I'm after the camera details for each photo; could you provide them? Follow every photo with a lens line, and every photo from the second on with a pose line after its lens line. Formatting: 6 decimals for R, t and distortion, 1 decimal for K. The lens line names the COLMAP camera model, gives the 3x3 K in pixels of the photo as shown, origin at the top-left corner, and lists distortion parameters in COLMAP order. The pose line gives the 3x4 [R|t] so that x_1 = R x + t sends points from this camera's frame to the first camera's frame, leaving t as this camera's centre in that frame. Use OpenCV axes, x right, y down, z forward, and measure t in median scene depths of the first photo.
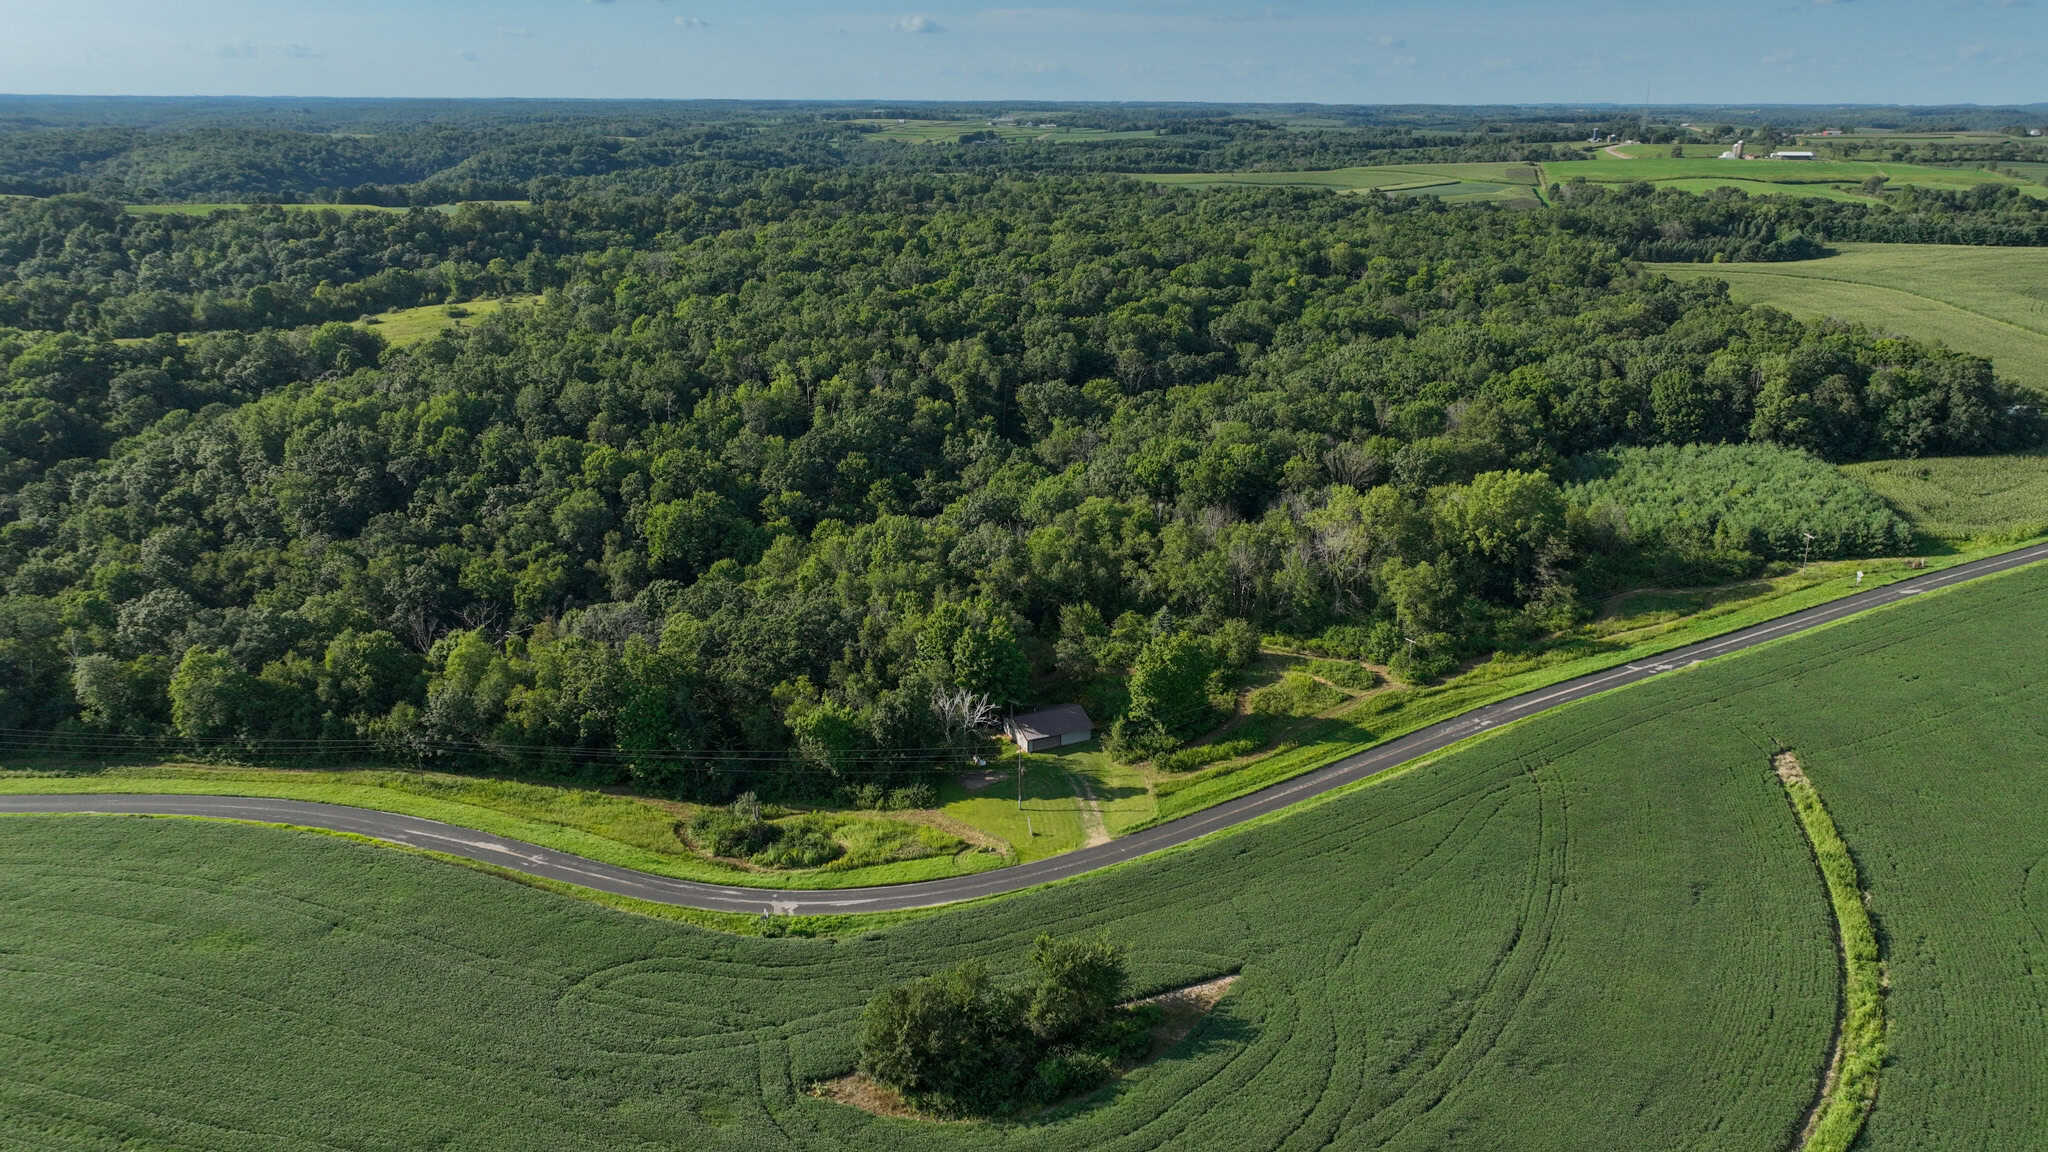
lens RADIAL K [[1436.8, 0, 1021.6], [0, 1436.8, 580.6], [0, 0, 1]] dist [-0.003297, 0.023067]
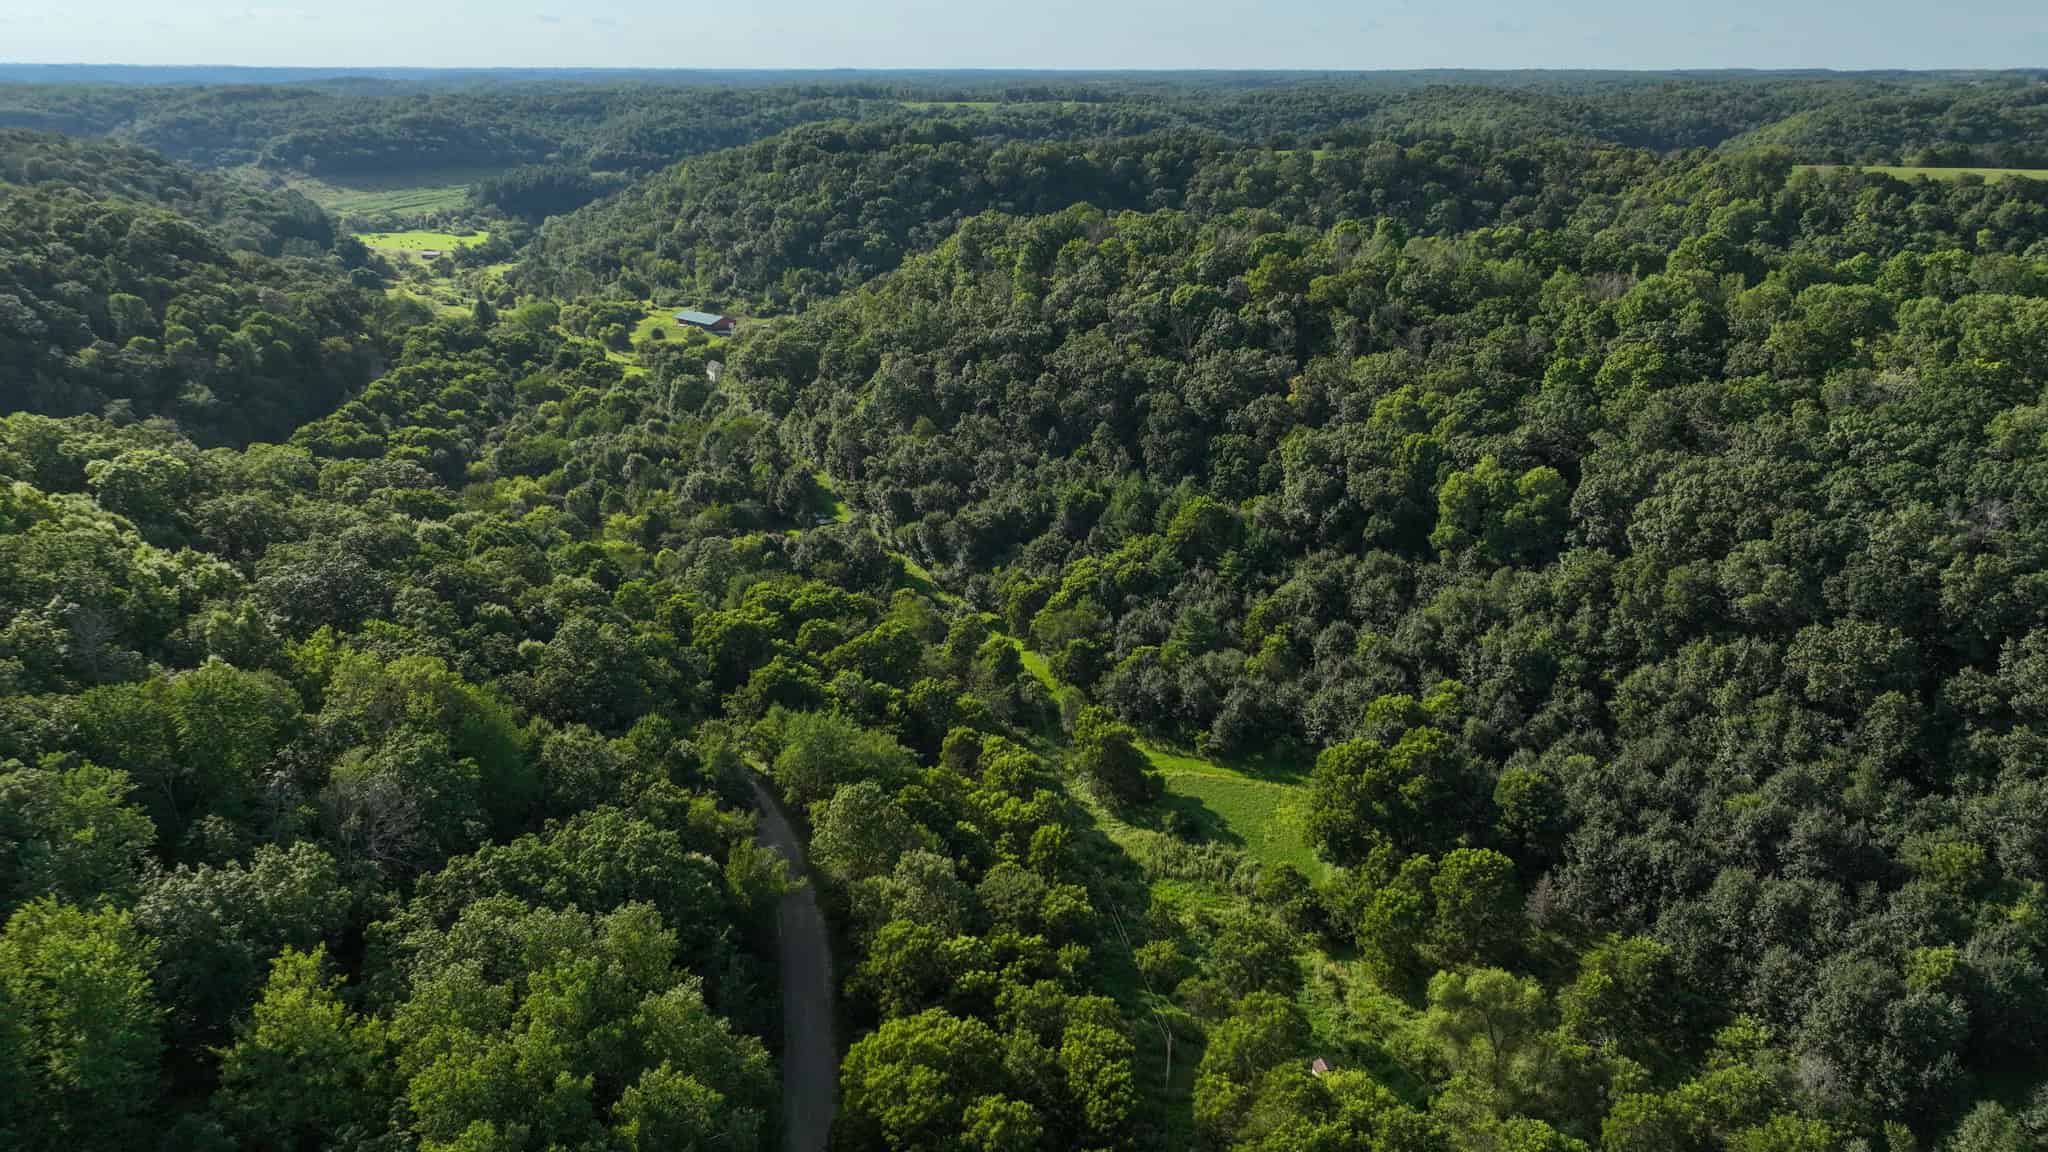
lens RADIAL K [[1436.8, 0, 1026.6], [0, 1436.8, 576.8], [0, 0, 1]] dist [-0.003297, 0.023067]
pose [[0.833526, 0.182660, -0.521411, -1.667530], [-0.175556, 0.982418, 0.063516, -0.110204], [0.523845, 0.038594, 0.850939, 0.601622]]
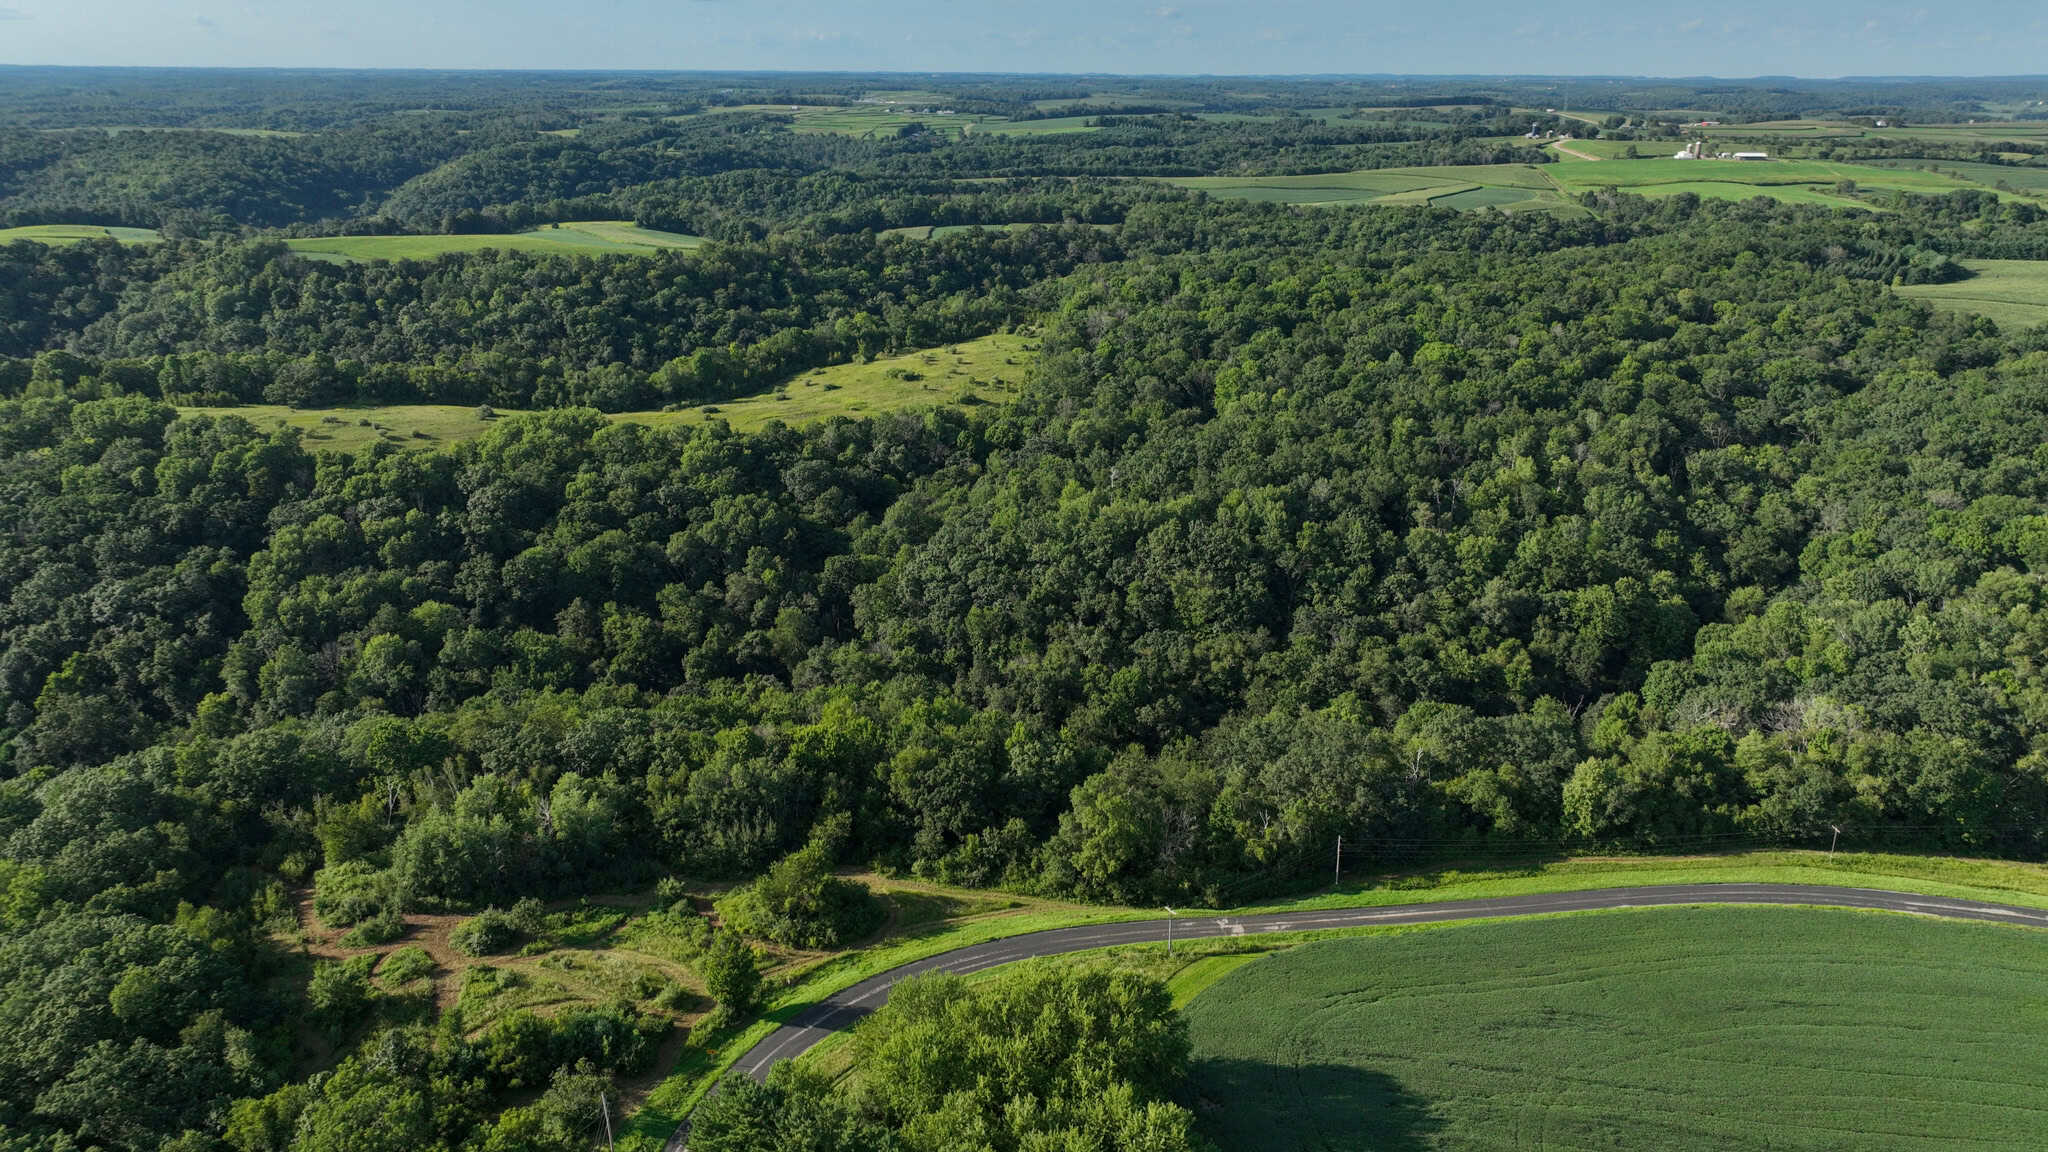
lens RADIAL K [[1436.8, 0, 1022.6], [0, 1436.8, 580.6], [0, 0, 1]] dist [-0.003297, 0.023067]
pose [[0.989798, -0.047914, 0.134179, -0.888309], [0.045313, 0.998722, 0.022371, -0.111516], [-0.135080, -0.016063, 0.990705, -0.086543]]
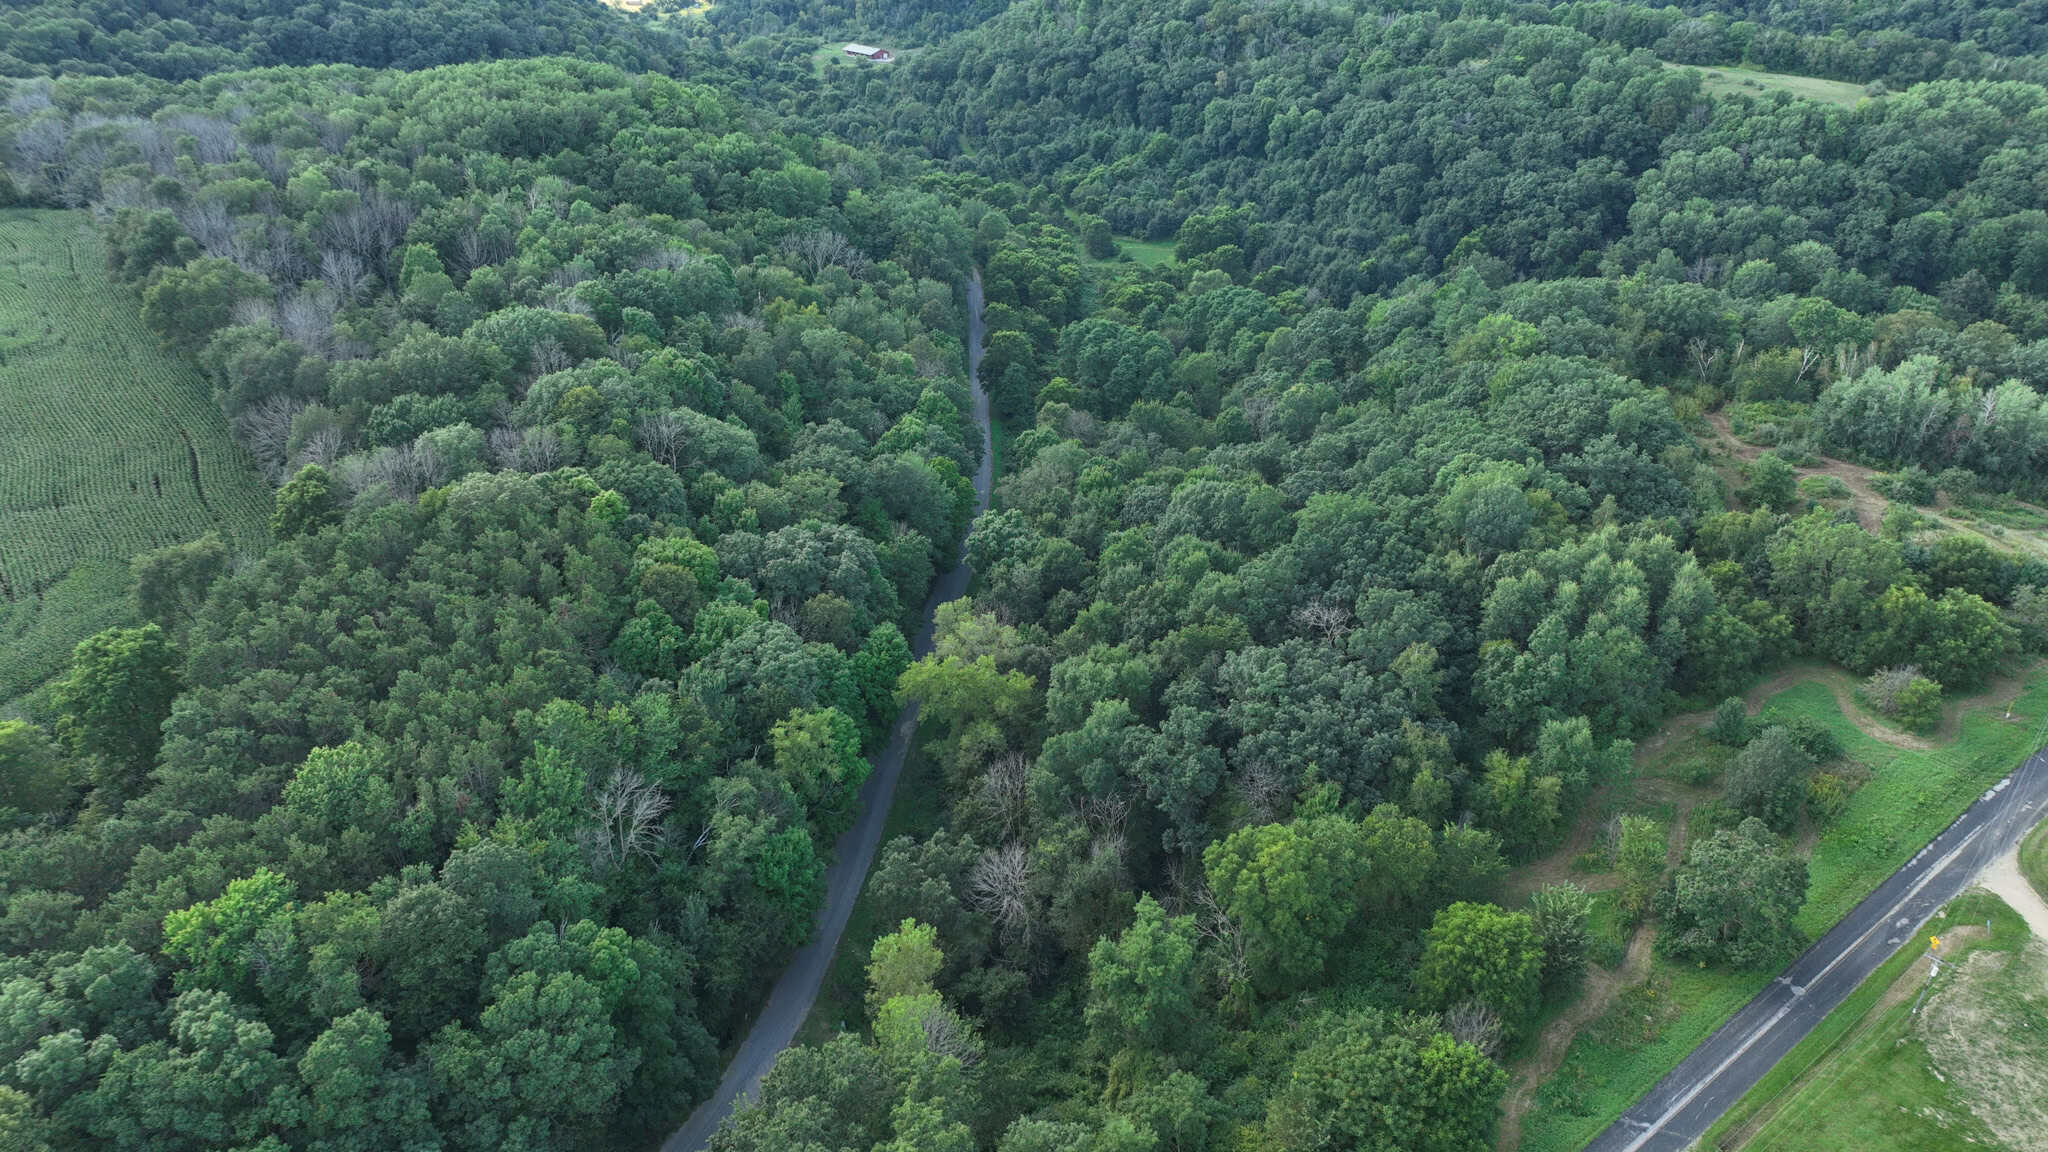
lens RADIAL K [[1436.8, 0, 1026.6], [0, 1436.8, 579.7], [0, 0, 1]] dist [-0.003297, 0.023067]
pose [[0.791857, 0.287232, -0.538944, -1.019854], [-0.188041, 0.954292, 0.232309, 0.036769], [0.581037, -0.082612, 0.809674, -0.216989]]
